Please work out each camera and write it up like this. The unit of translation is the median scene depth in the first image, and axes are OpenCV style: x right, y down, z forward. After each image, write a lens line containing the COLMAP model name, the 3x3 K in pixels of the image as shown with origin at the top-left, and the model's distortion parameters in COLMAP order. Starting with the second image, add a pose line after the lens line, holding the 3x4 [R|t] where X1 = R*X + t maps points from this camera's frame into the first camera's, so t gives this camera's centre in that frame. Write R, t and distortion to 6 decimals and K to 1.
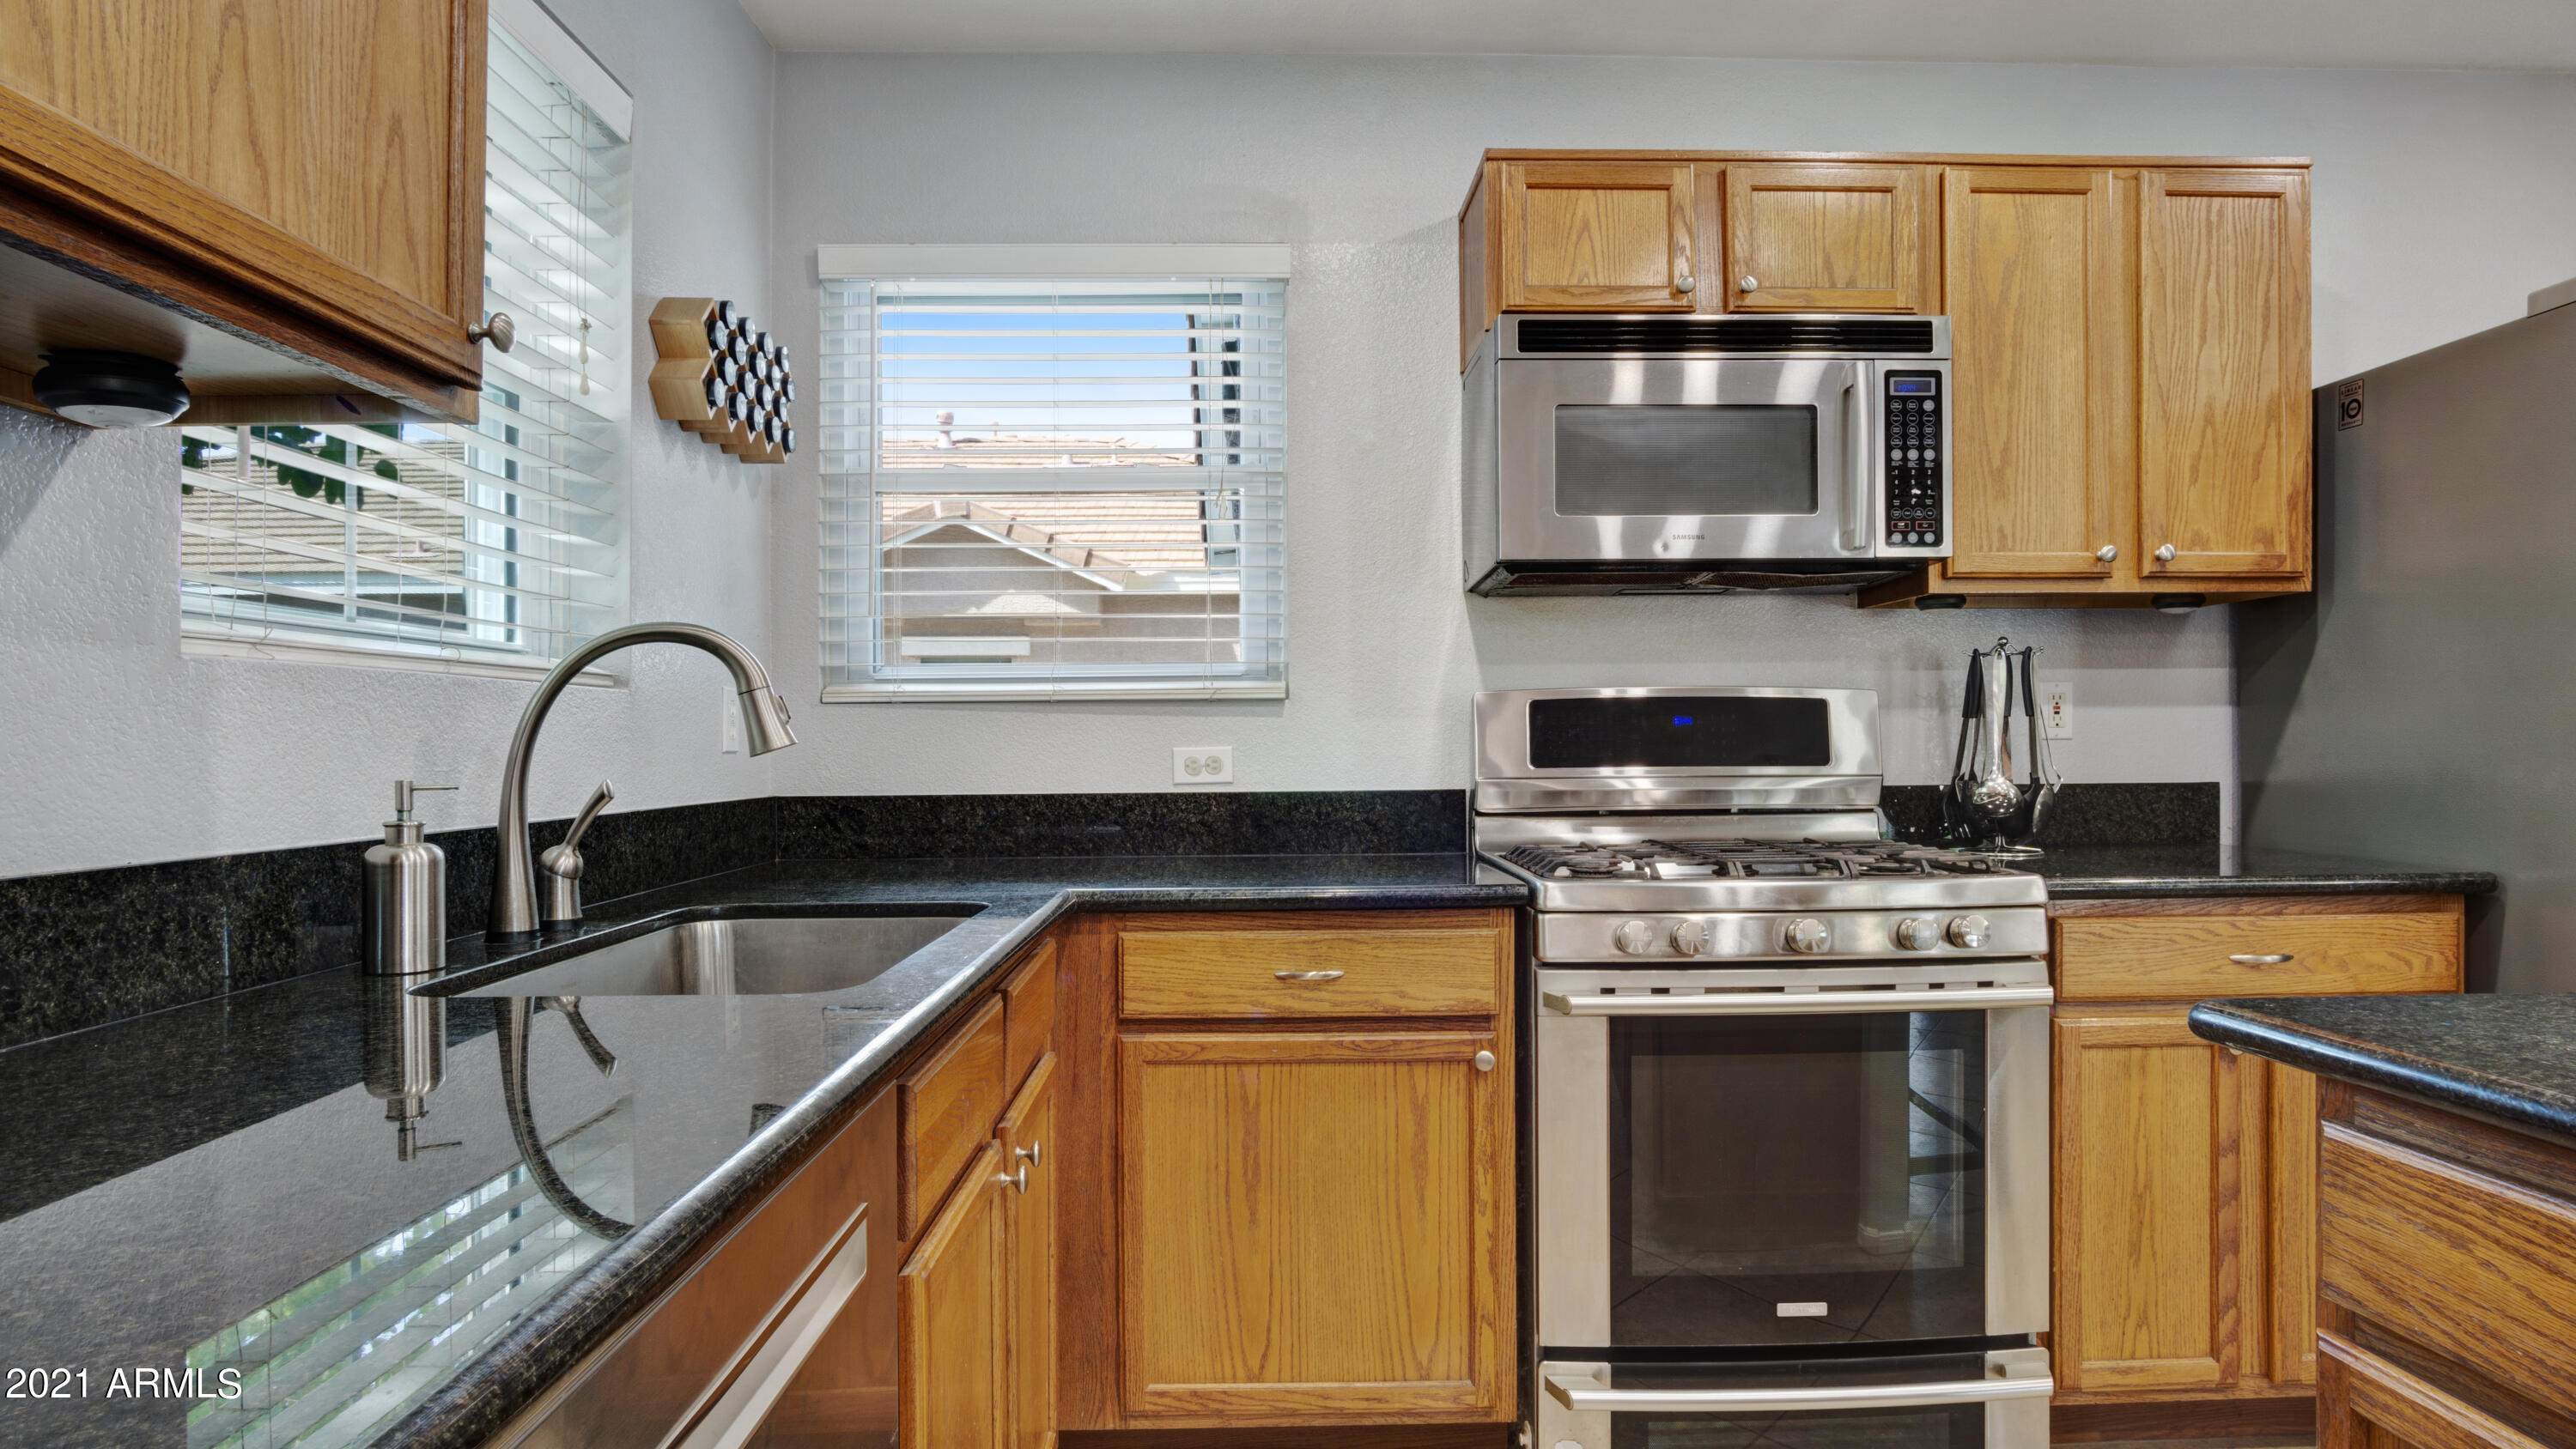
lens RADIAL K [[1419.4, 0, 1288.0], [0, 1419.4, 724.5], [0, 0, 1]] dist [-0.020895, 0.000344]
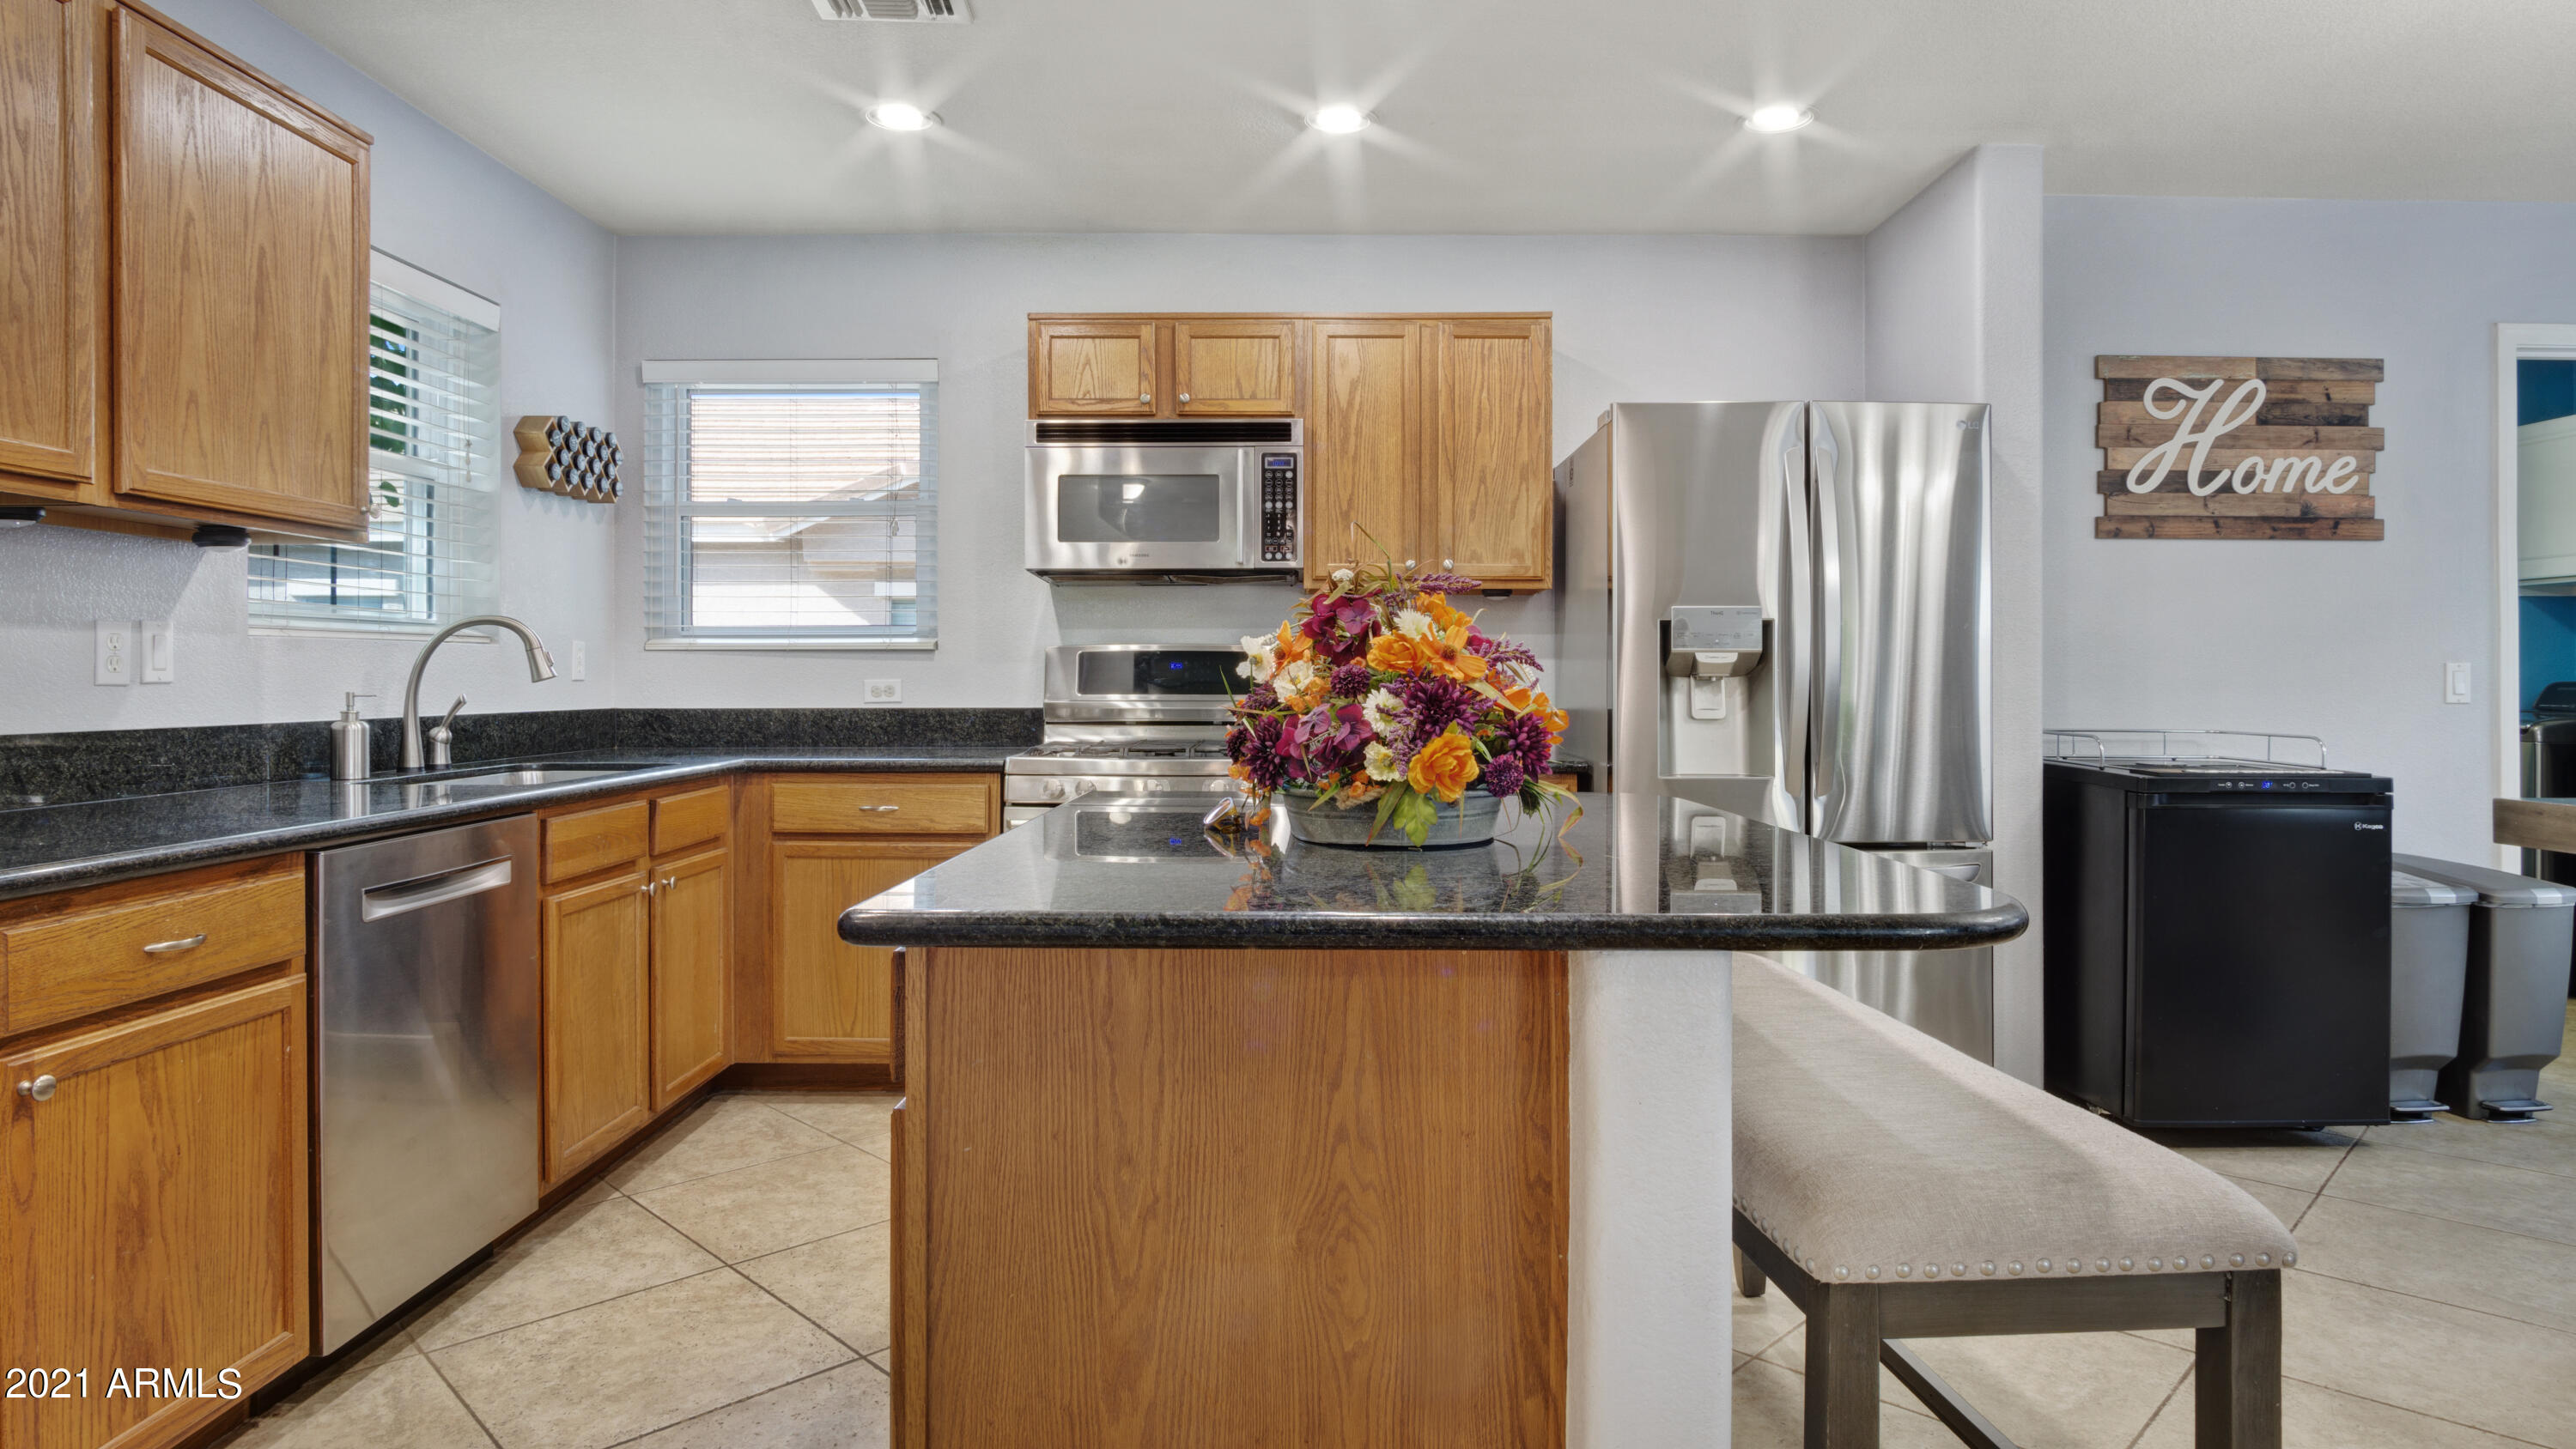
lens RADIAL K [[1402.7, 0, 1302.9], [0, 1402.7, 713.8], [0, 0, 1]] dist [-0.035642, 0.018399]
pose [[0.999503, 0.010093, -0.029881, 0.523872], [-0.008844, 0.999095, 0.041613, -0.017399], [0.030274, -0.041328, 0.998687, -0.631633]]
